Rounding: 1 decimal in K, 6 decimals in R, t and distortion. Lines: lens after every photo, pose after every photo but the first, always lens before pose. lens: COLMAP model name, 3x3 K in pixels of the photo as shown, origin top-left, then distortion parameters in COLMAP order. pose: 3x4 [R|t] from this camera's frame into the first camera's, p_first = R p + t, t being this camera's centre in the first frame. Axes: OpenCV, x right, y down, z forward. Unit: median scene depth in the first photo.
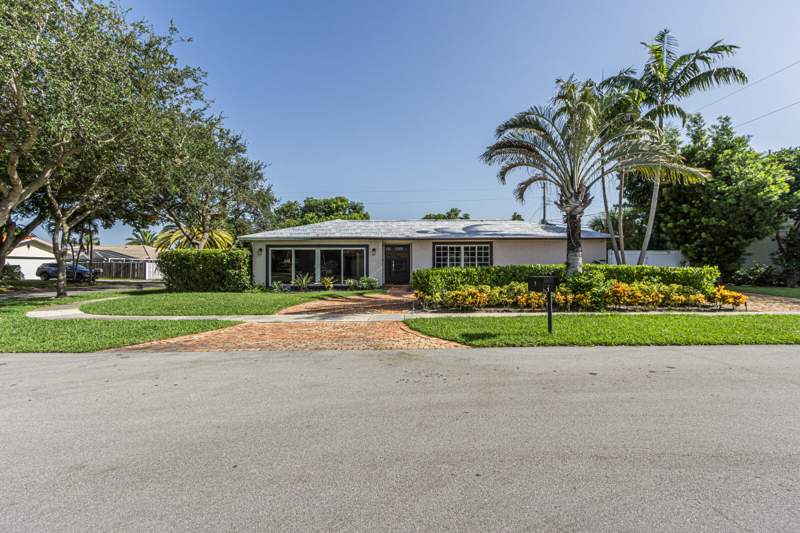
lens RADIAL K [[368.9, 0, 400.0], [0, 368.9, 266.5], [0, 0, 1]] dist [0.000690, 0.000068]
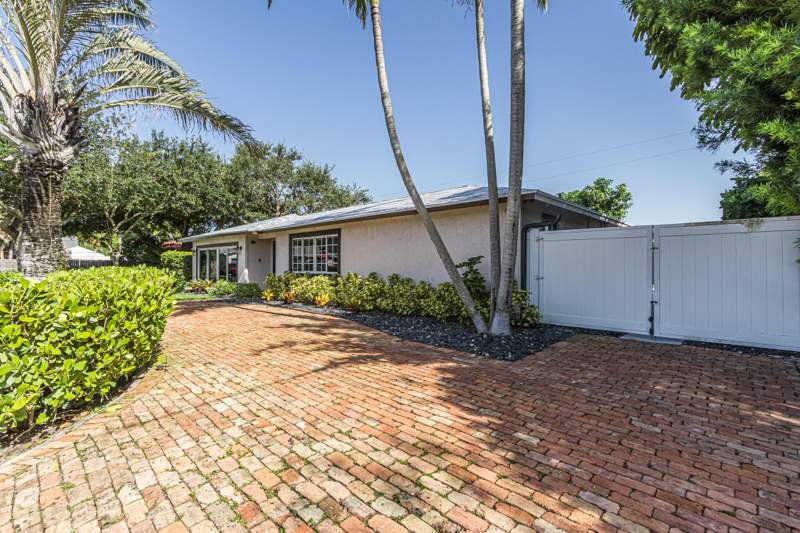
lens RADIAL K [[365.7, 0, 401.4], [0, 365.7, 264.4], [0, 0, 1]] dist [0.000332, -0.000119]
pose [[0.720051, 0.003019, -0.693915, 0.758400], [-0.006551, 0.999976, -0.002447, -0.008111], [0.693891, 0.006308, 0.720053, 0.656959]]
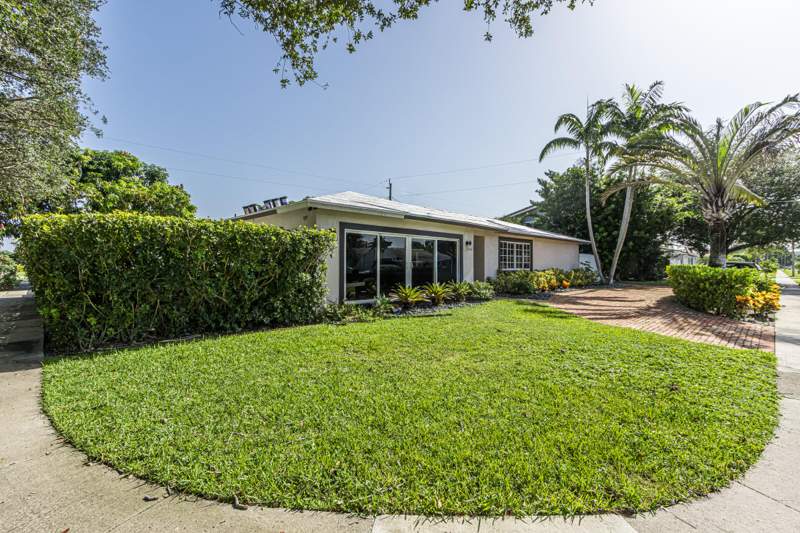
lens RADIAL K [[368.9, 0, 400.0], [0, 368.9, 266.5], [0, 0, 1]] dist [0.000690, 0.000068]
pose [[0.704578, 0.001634, 0.709625, -0.652460], [-0.001394, 0.999999, -0.000918, 0.000318], [-0.709625, -0.000342, 0.704579, 0.598803]]
